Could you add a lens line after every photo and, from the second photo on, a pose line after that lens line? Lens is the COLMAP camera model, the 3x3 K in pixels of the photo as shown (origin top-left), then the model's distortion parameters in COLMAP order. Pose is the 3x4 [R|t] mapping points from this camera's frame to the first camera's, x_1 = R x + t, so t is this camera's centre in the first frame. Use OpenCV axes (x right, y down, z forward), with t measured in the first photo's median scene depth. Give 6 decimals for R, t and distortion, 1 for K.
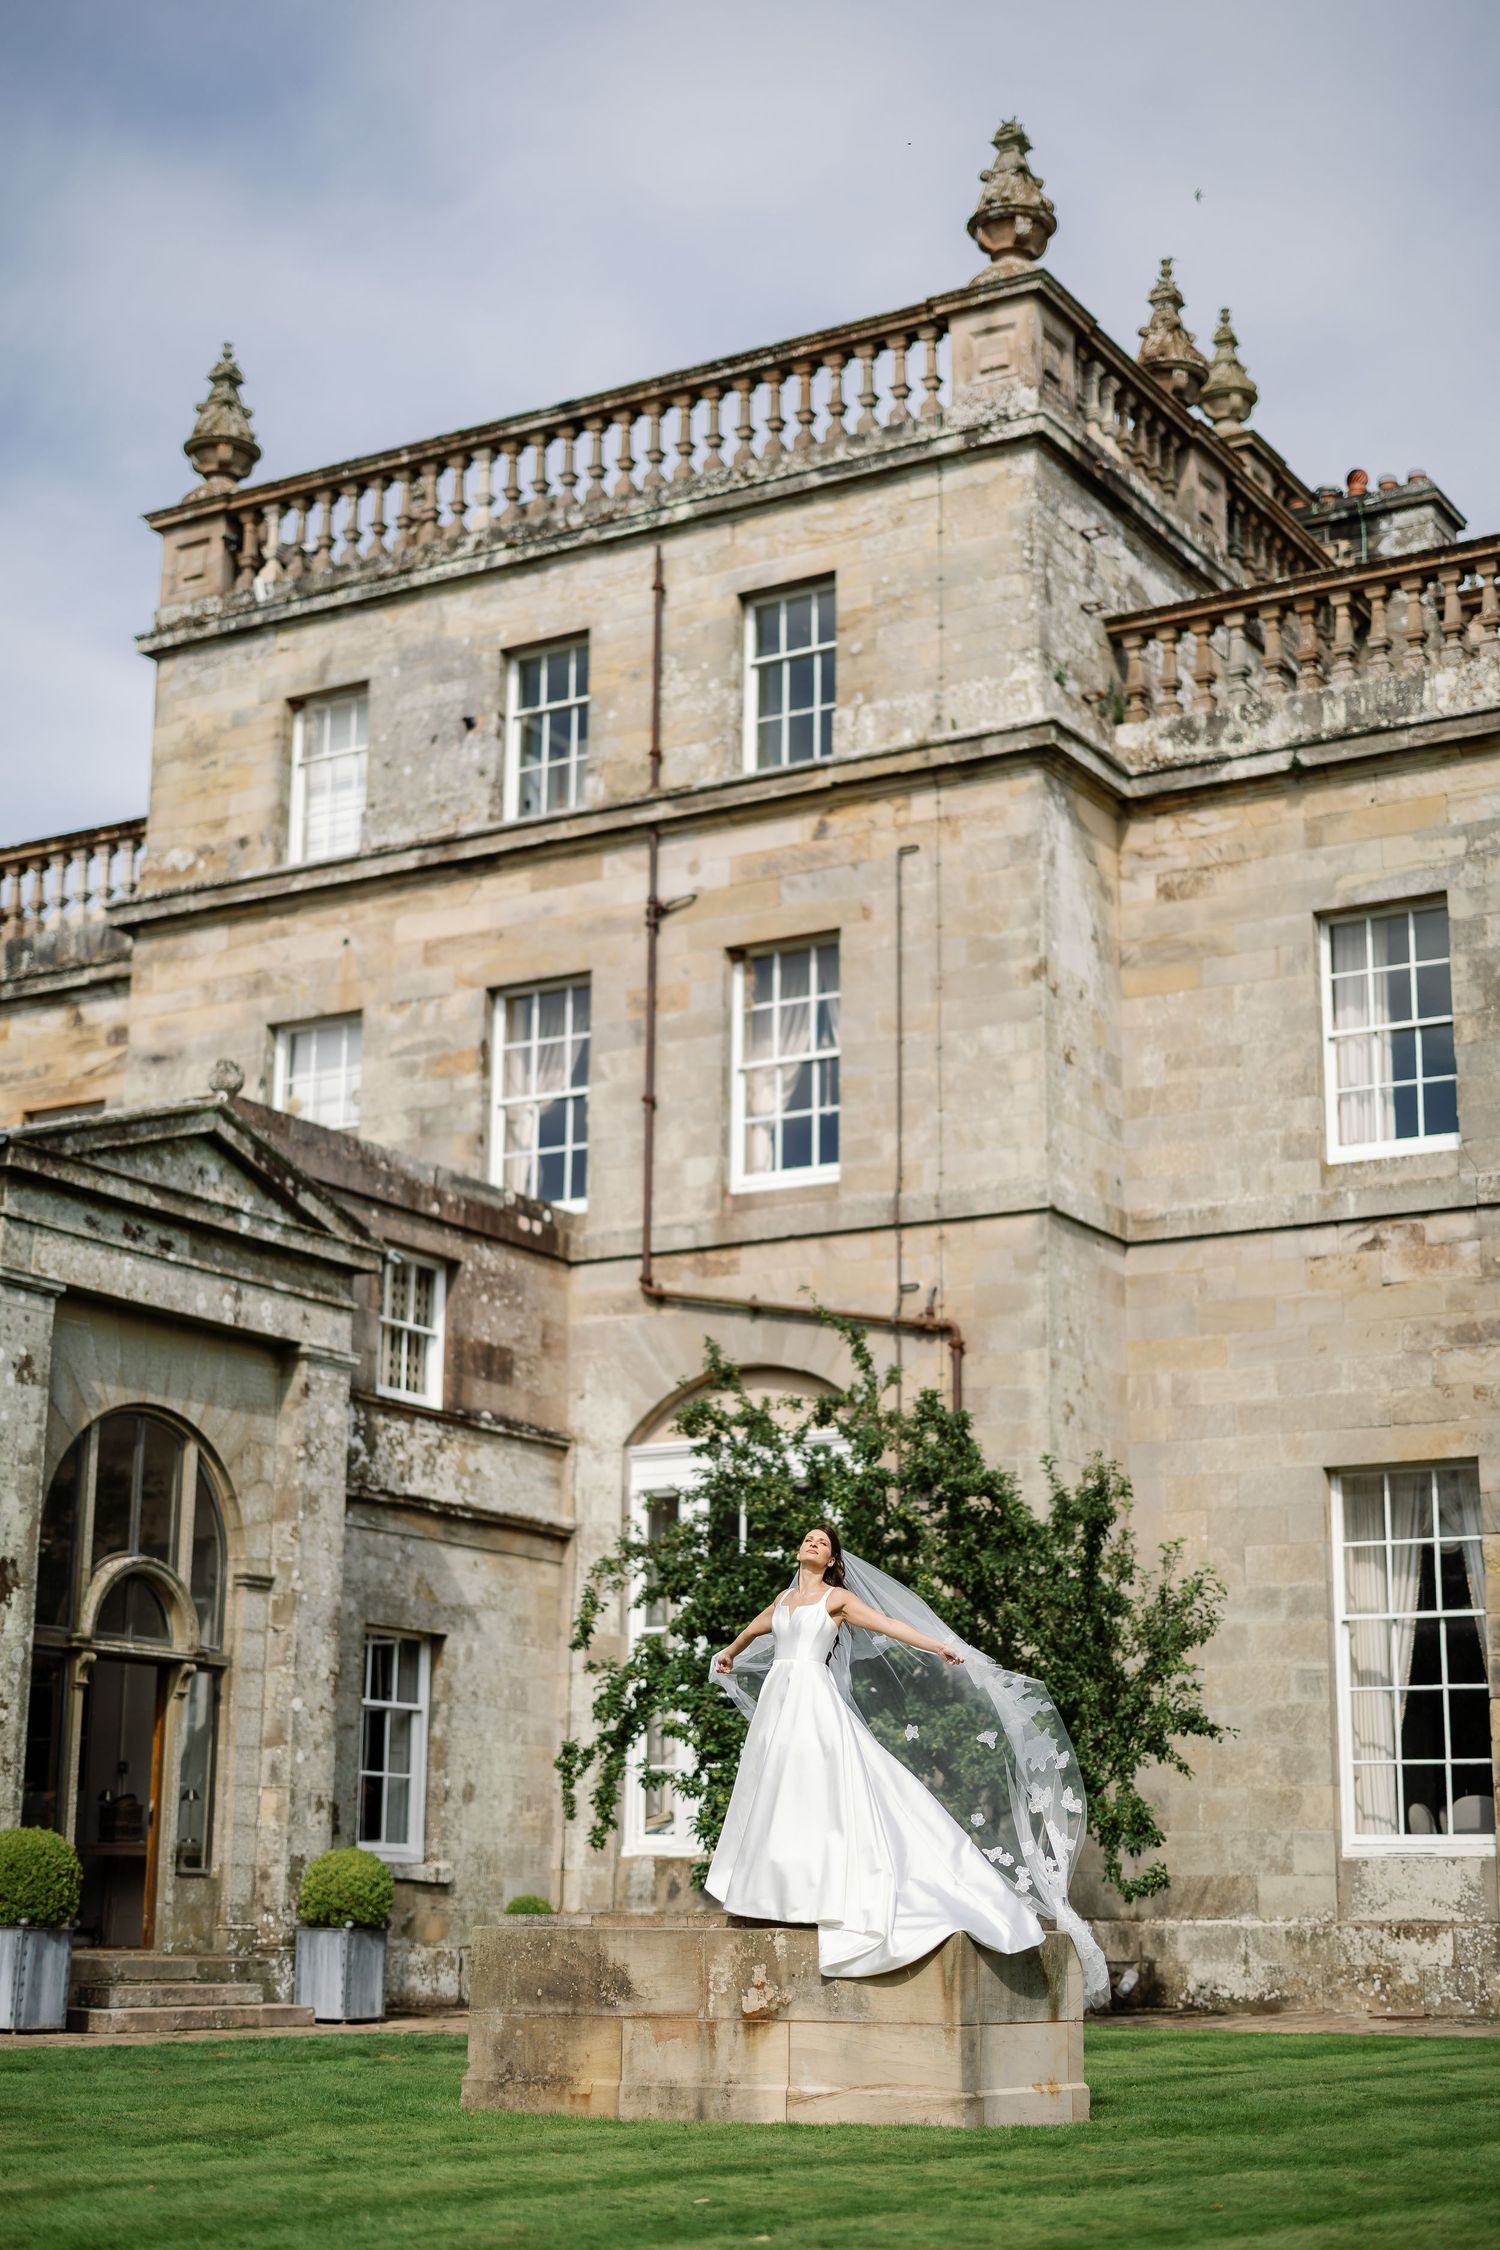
lens RADIAL K [[3272.1, 0, 750.0], [0, 3272.1, 1125.0], [0, 0, 1]] dist [0.052267, -0.054799]
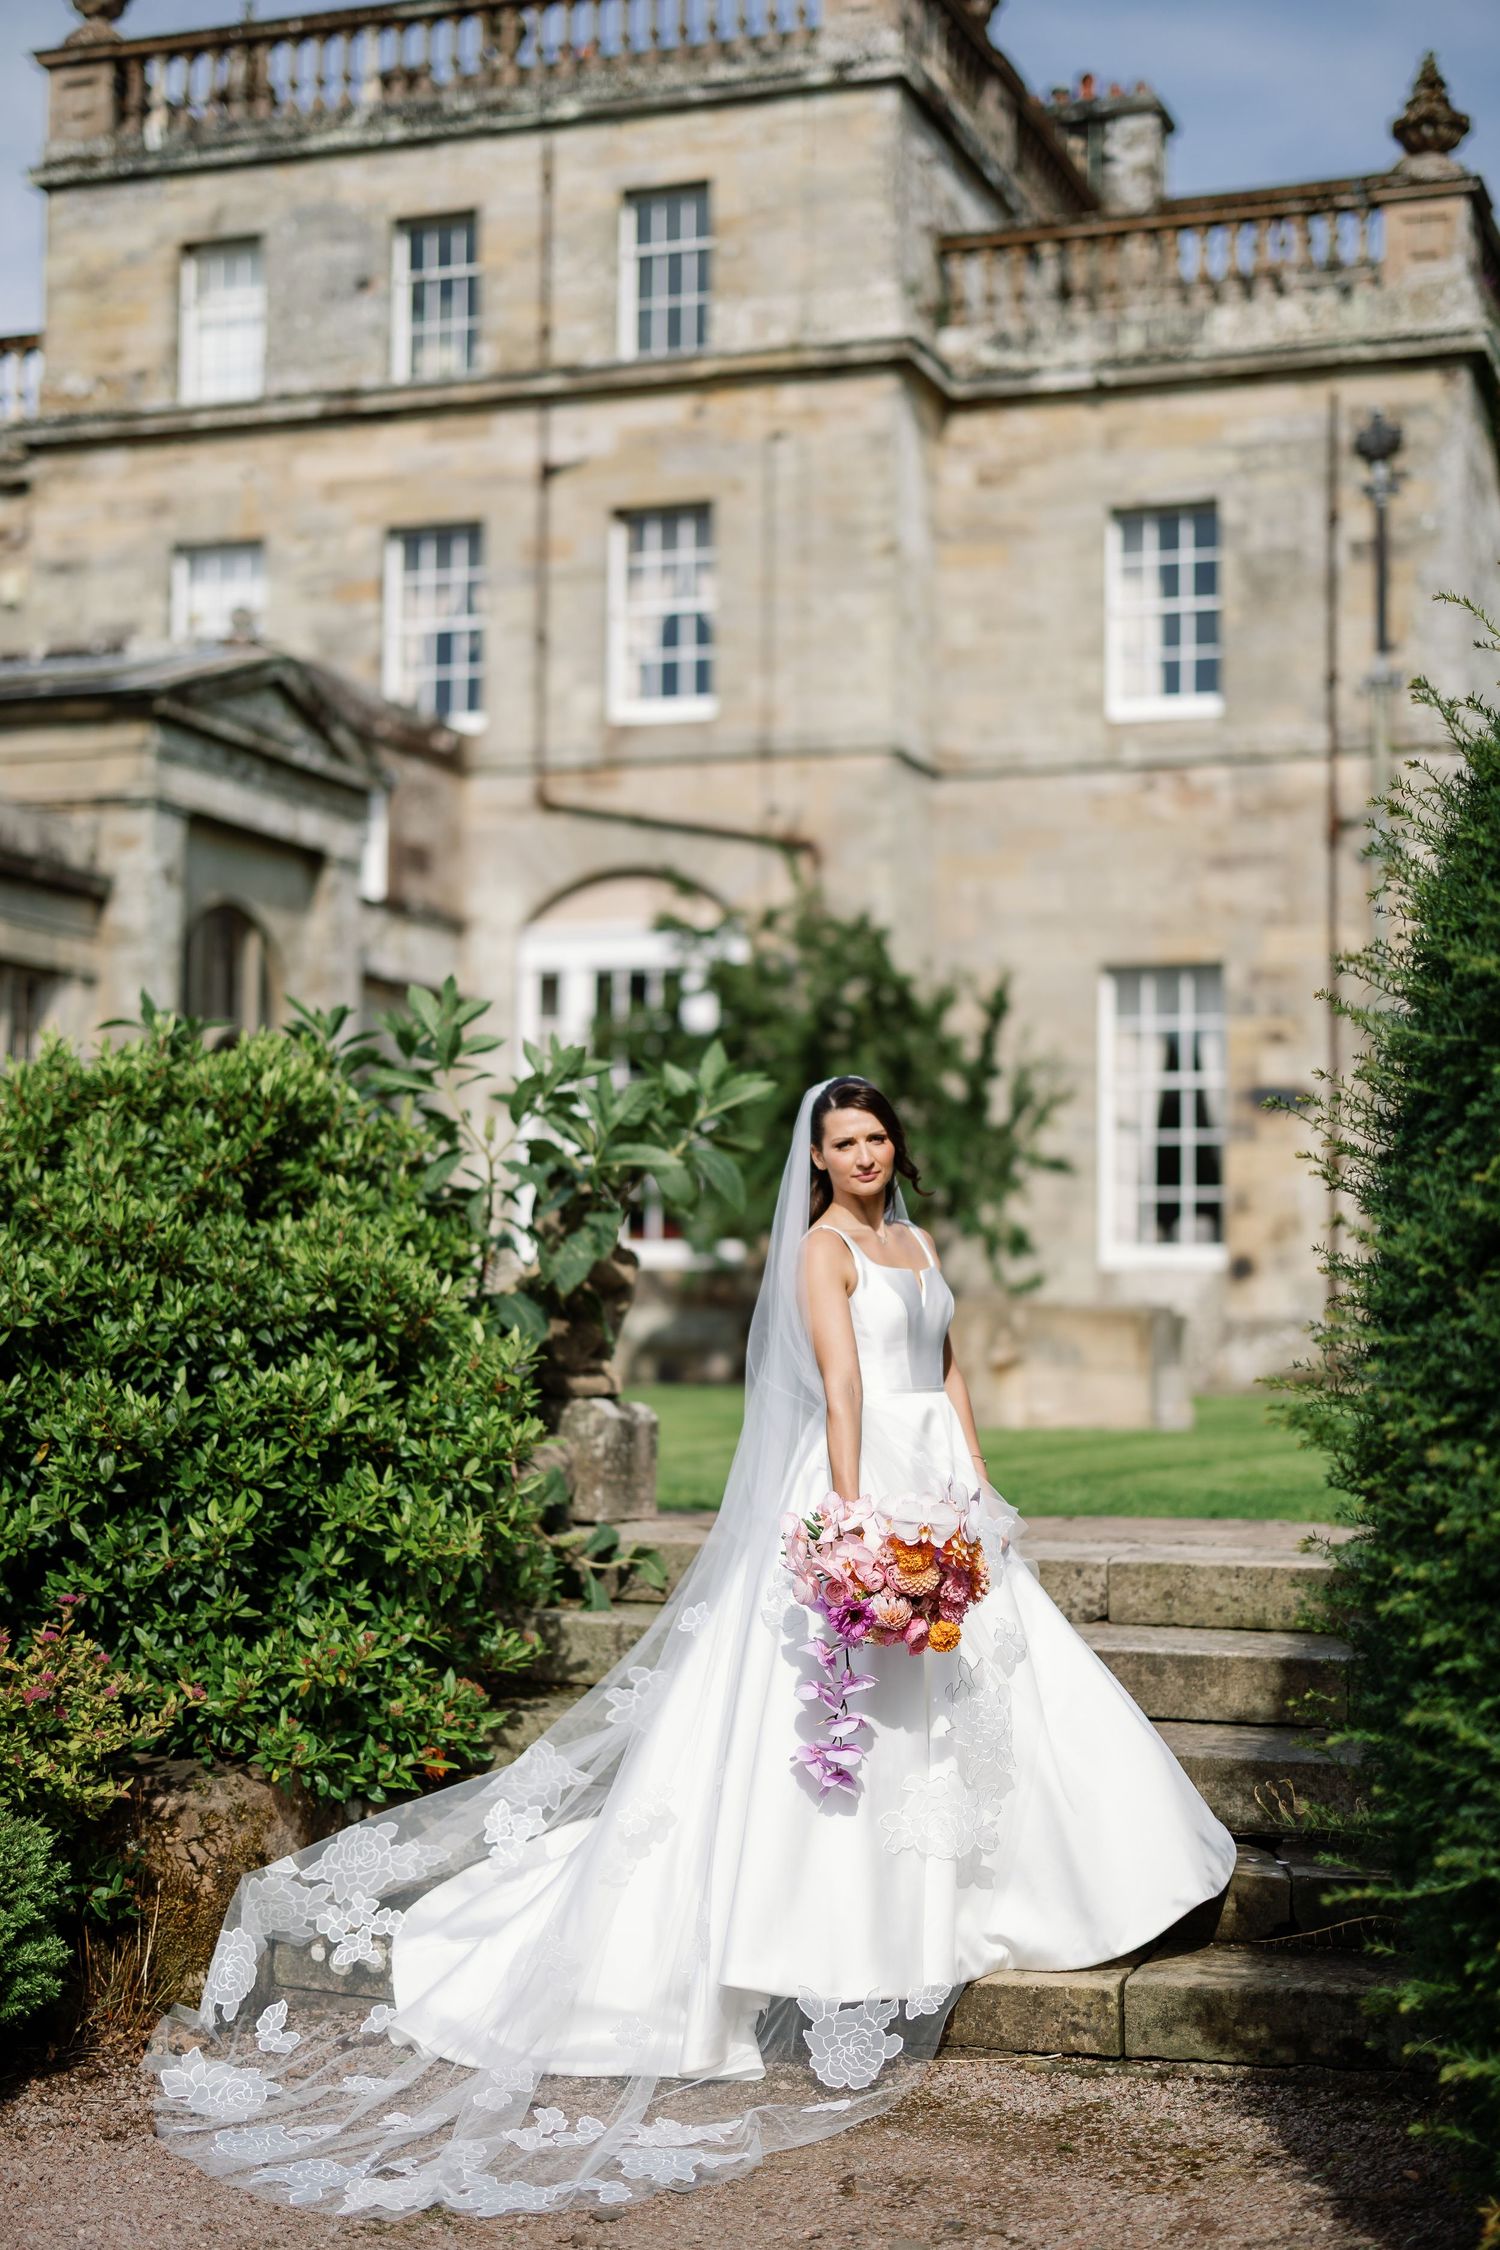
lens RADIAL K [[3272.1, 0, 750.0], [0, 3272.1, 1125.0], [0, 0, 1]] dist [0.052267, -0.054799]
pose [[0.983519, 0.013020, 0.180336, -0.165656], [-0.044734, 0.983917, 0.172933, -0.041519], [-0.175184, -0.178150, 0.968283, -0.185712]]
